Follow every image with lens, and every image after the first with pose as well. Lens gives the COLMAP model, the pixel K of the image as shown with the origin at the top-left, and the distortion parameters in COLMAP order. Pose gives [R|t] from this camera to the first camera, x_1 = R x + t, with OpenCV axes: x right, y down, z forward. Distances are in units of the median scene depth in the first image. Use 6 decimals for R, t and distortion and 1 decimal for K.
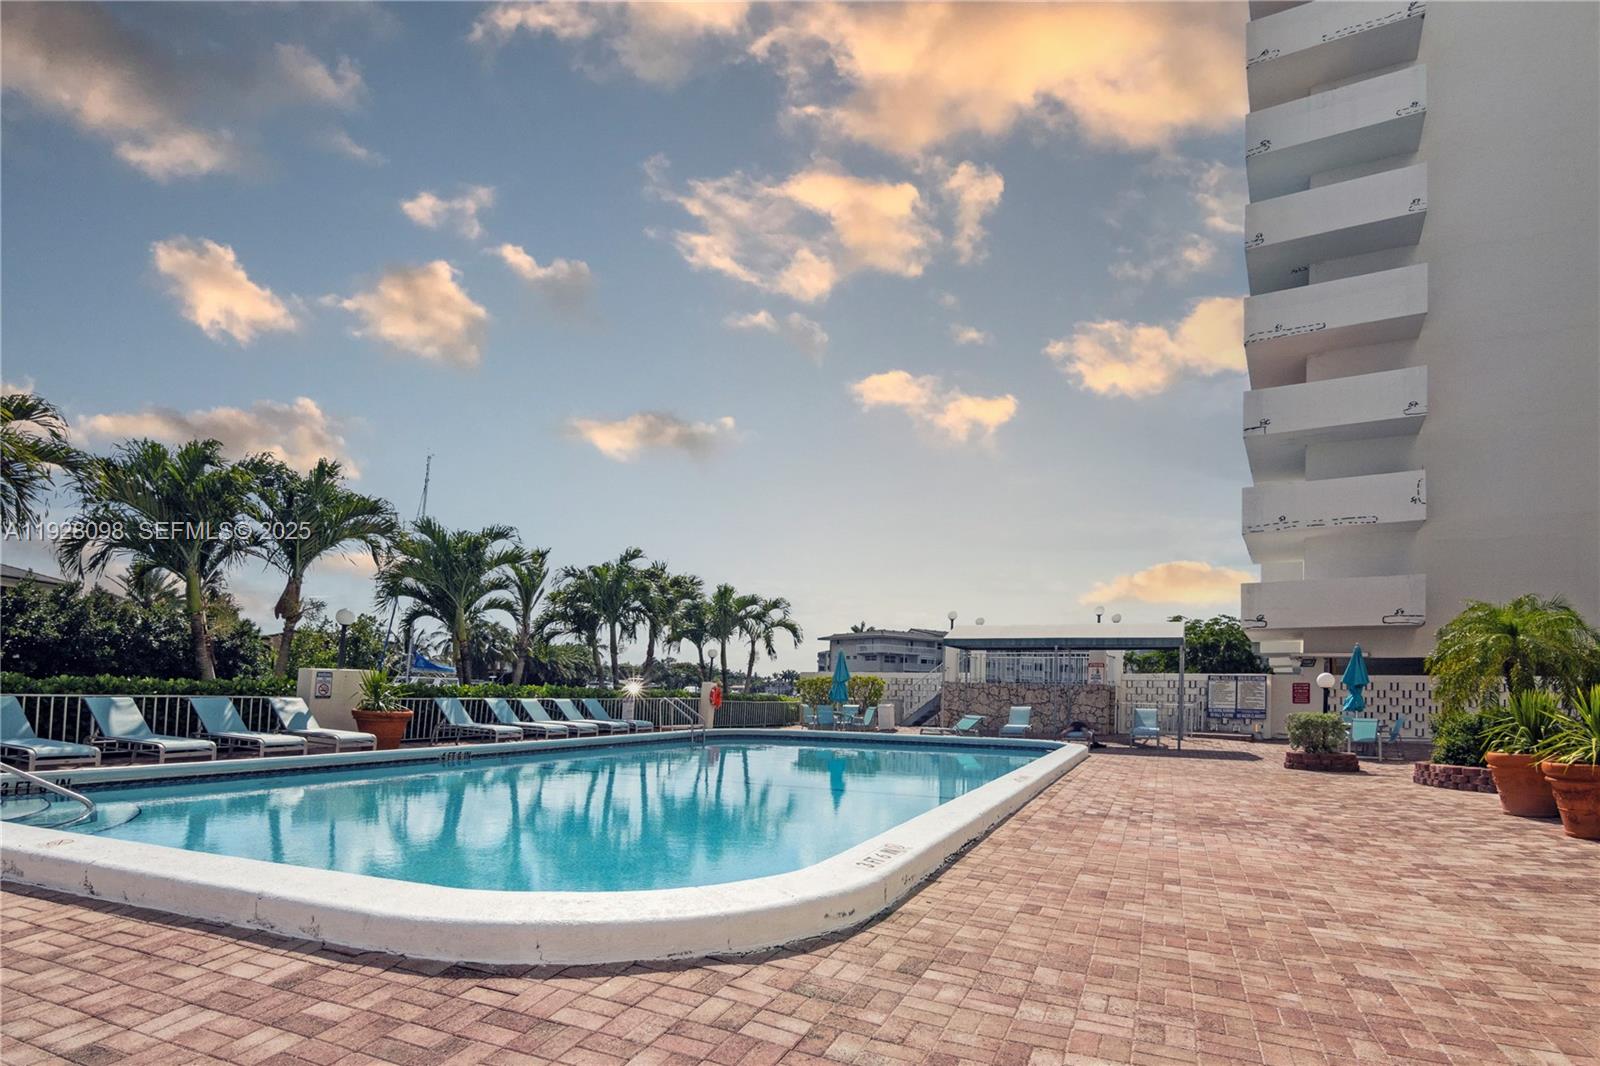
lens RADIAL K [[812.8, 0, 816.7], [0, 812.8, 535.4], [0, 0, 1]] dist [-0.000080, -0.000037]
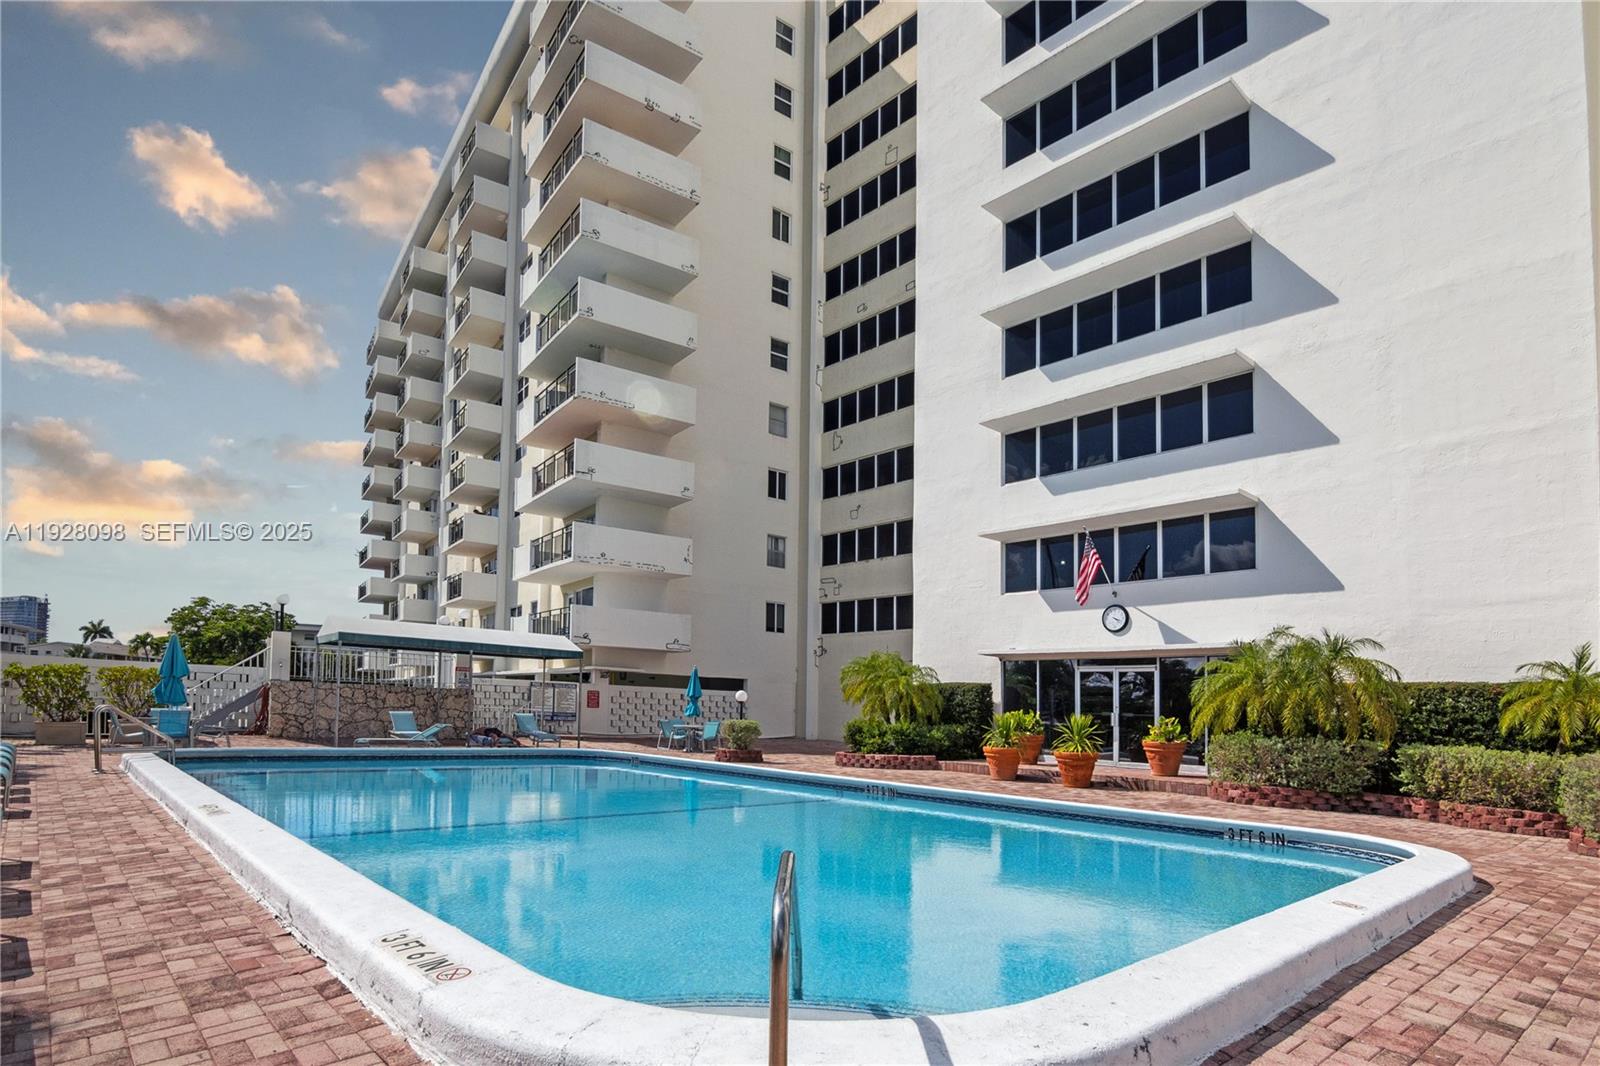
lens RADIAL K [[812.8, 0, 816.7], [0, 812.8, 535.4], [0, 0, 1]] dist [-0.000080, -0.000037]
pose [[0.395911, 0.190378, 0.898338, -0.402154], [-0.198382, 0.972904, -0.118750, 0.034044], [-0.896604, -0.131199, 0.422951, 0.217688]]
